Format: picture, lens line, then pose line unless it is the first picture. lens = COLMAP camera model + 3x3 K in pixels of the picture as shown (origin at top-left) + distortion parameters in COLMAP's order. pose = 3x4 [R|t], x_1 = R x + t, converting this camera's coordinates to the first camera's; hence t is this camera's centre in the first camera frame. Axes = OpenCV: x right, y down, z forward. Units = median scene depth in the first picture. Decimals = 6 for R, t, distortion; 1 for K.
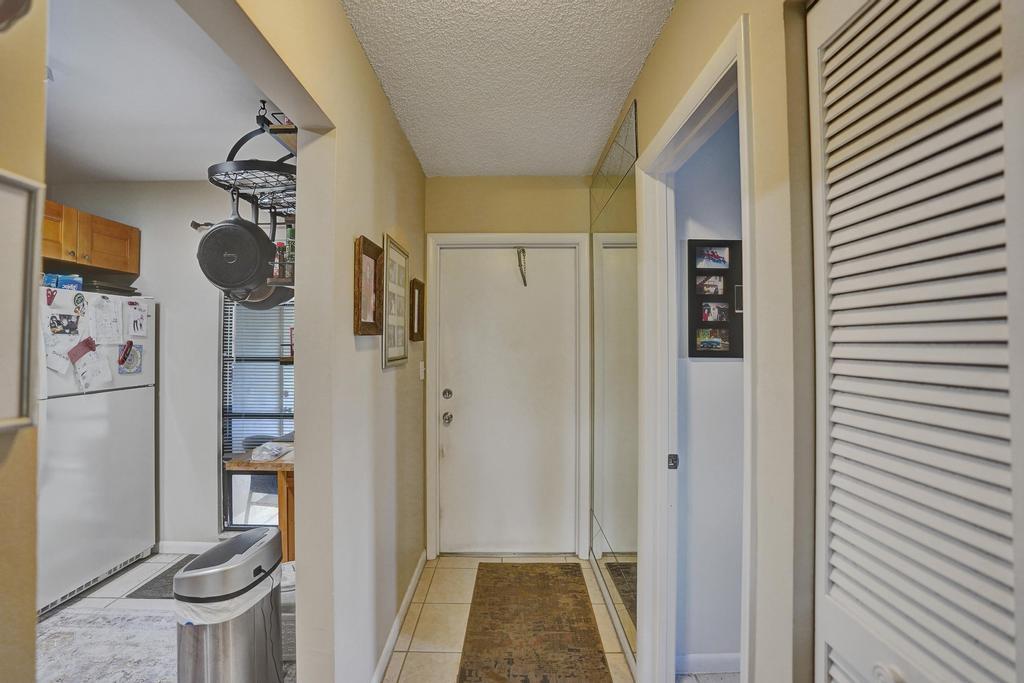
lens RADIAL K [[472.0, 0, 504.2], [0, 472.0, 338.2], [0, 0, 1]] dist [-0.045911, 0.012583]
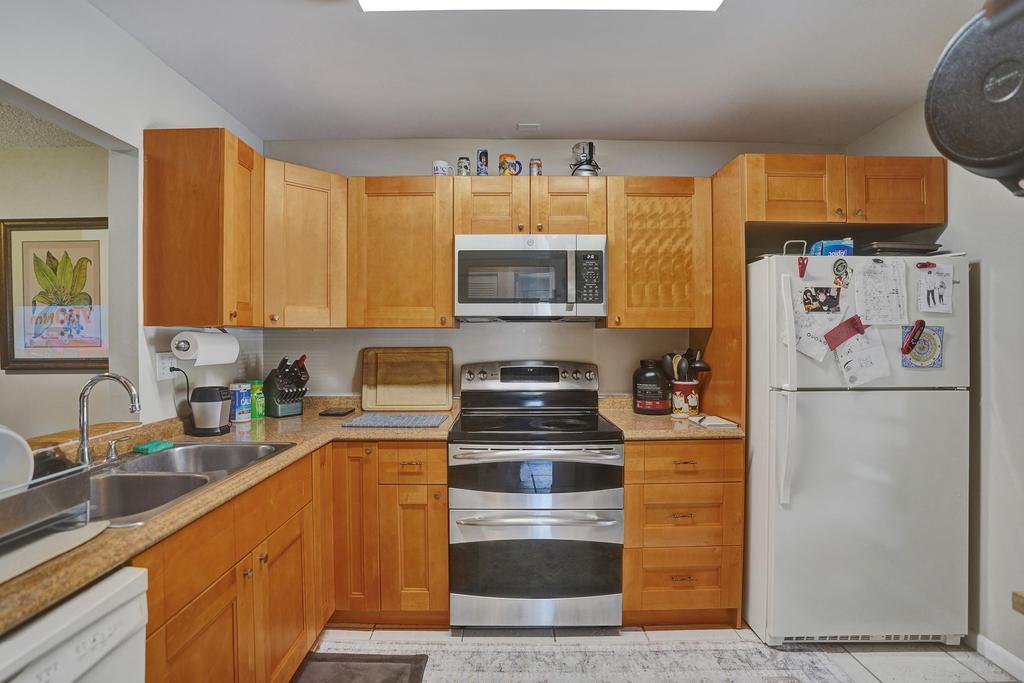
lens RADIAL K [[472.0, 0, 504.2], [0, 472.0, 338.2], [0, 0, 1]] dist [-0.045911, 0.012583]
pose [[0.006887, -0.002614, -0.999973, -0.147039], [0.008789, 0.999958, -0.002553, 0.031411], [0.999938, -0.008771, 0.006909, 0.407400]]
